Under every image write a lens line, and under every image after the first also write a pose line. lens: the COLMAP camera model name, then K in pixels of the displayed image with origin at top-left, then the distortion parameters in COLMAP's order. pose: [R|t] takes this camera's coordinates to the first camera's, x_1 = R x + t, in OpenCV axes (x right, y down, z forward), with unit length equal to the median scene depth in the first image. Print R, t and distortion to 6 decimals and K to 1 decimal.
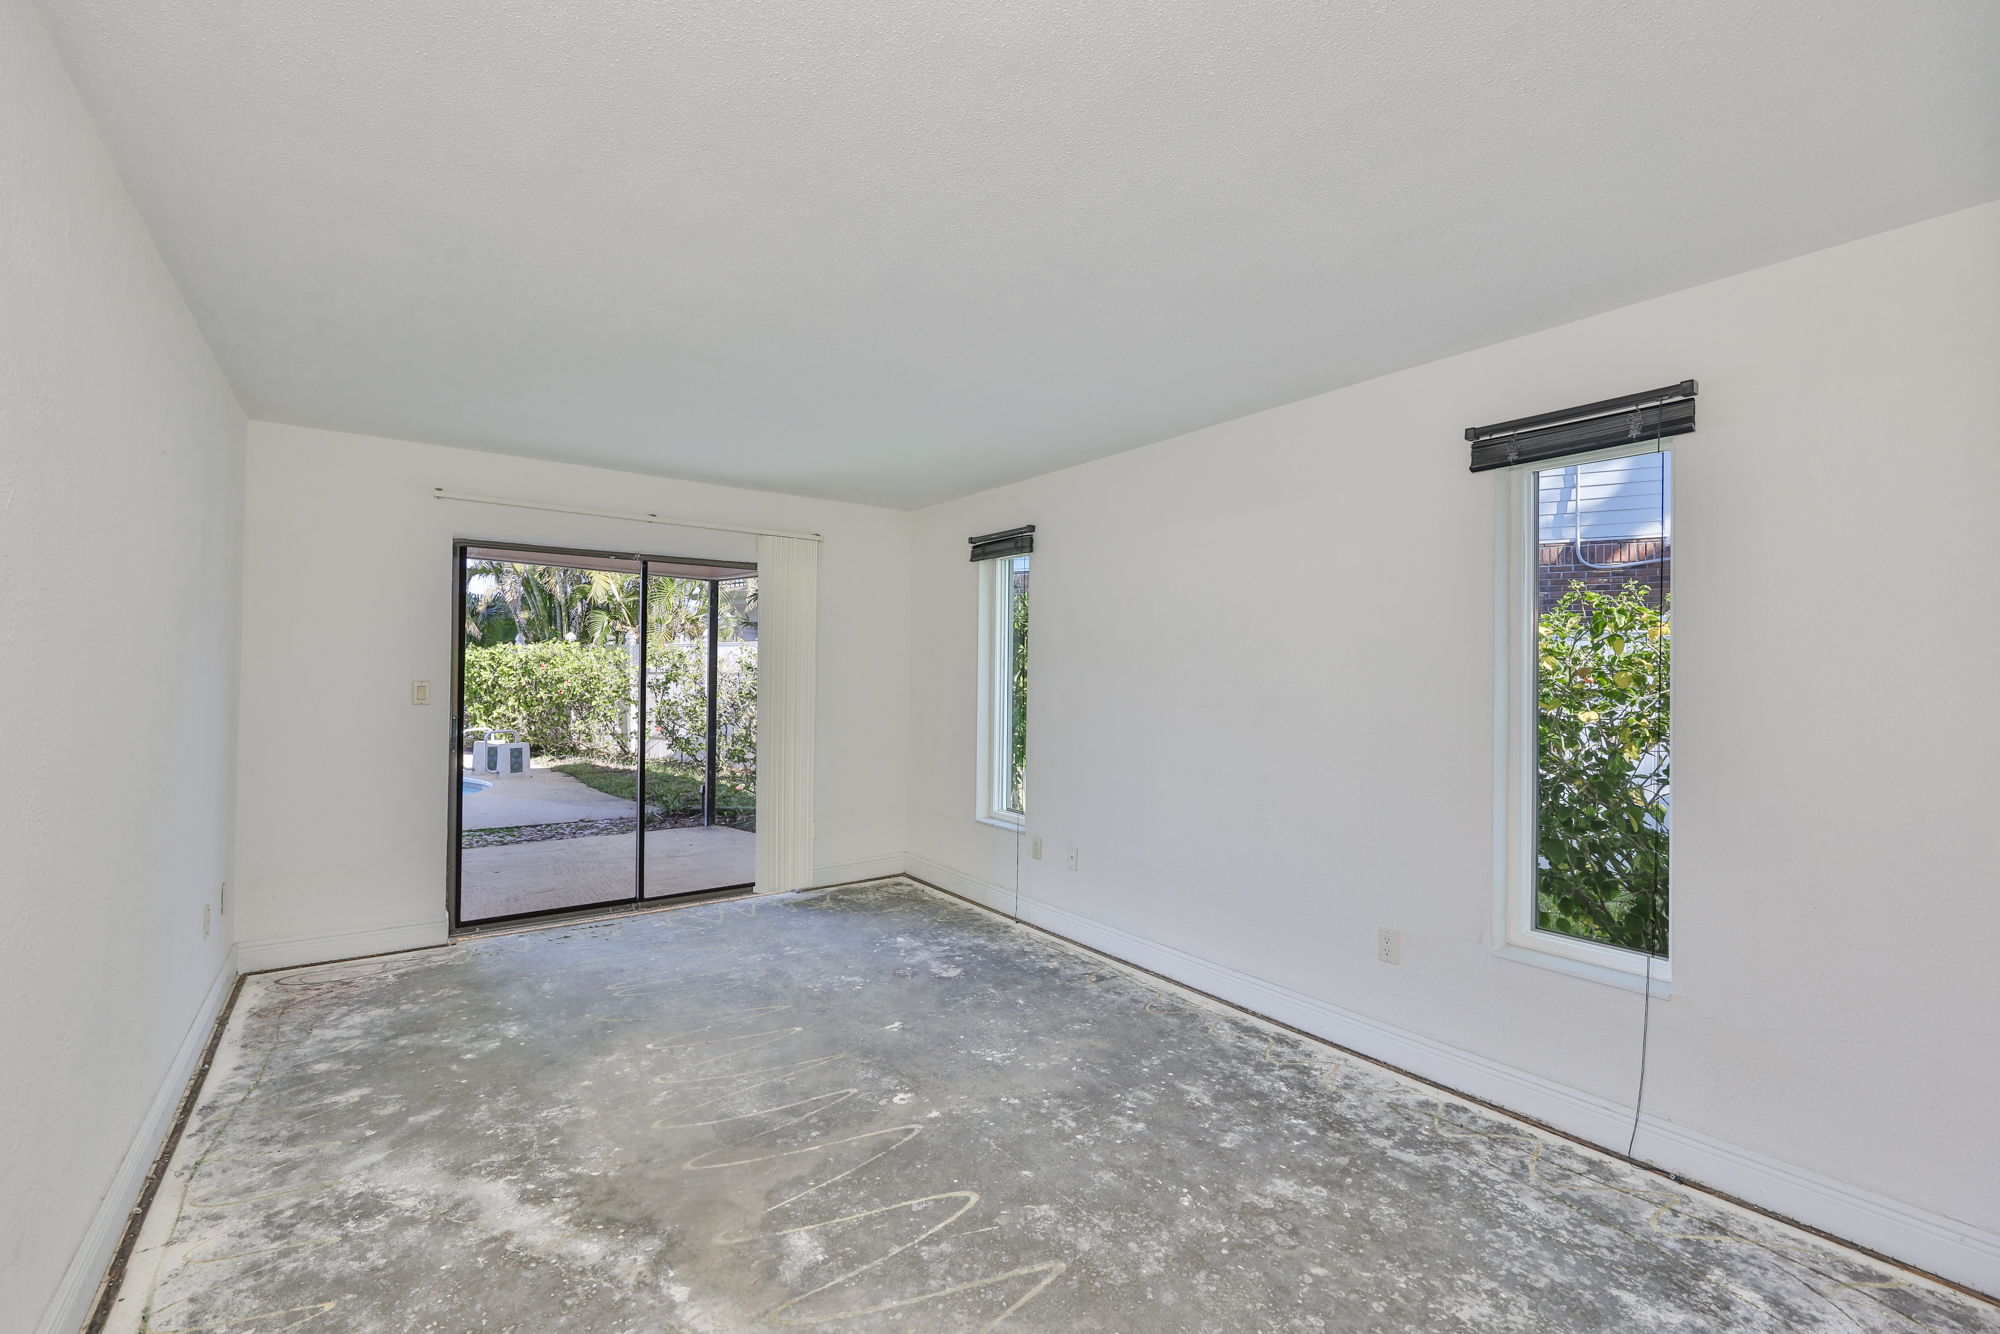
lens RADIAL K [[847.3, 0, 1004.3], [0, 847.3, 669.3], [0, 0, 1]] dist [-0.007352, 0.001237]
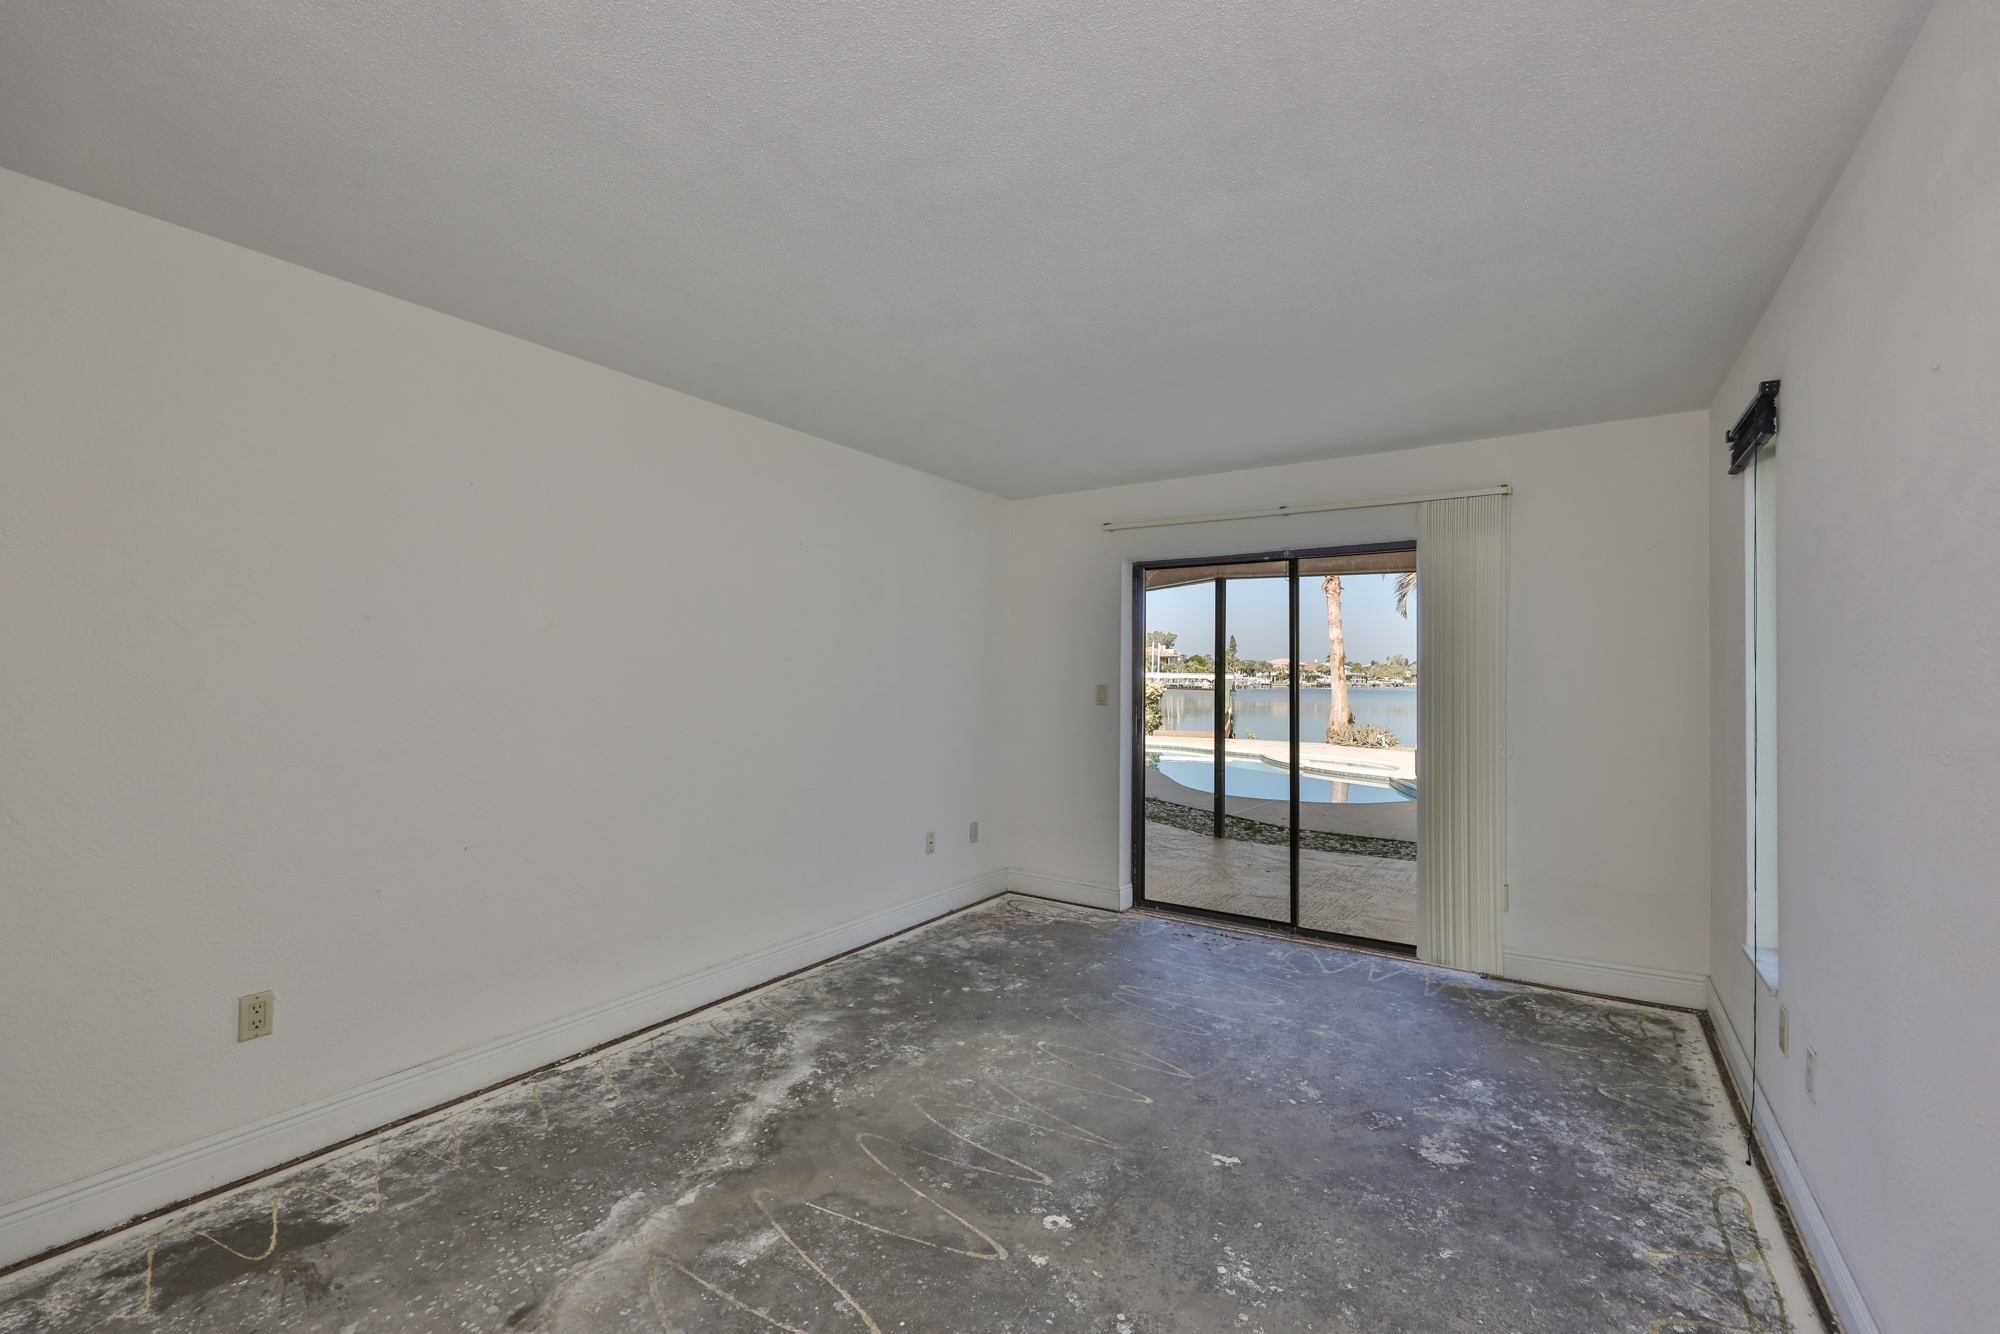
lens RADIAL K [[847.3, 0, 994.2], [0, 847.3, 658.5], [0, 0, 1]] dist [-0.007352, 0.001237]
pose [[0.331557, -0.026066, -0.943075, 0.462527], [0.000969, 0.999627, -0.027288, 0.010331], [0.943435, 0.008134, 0.331459, 0.527466]]
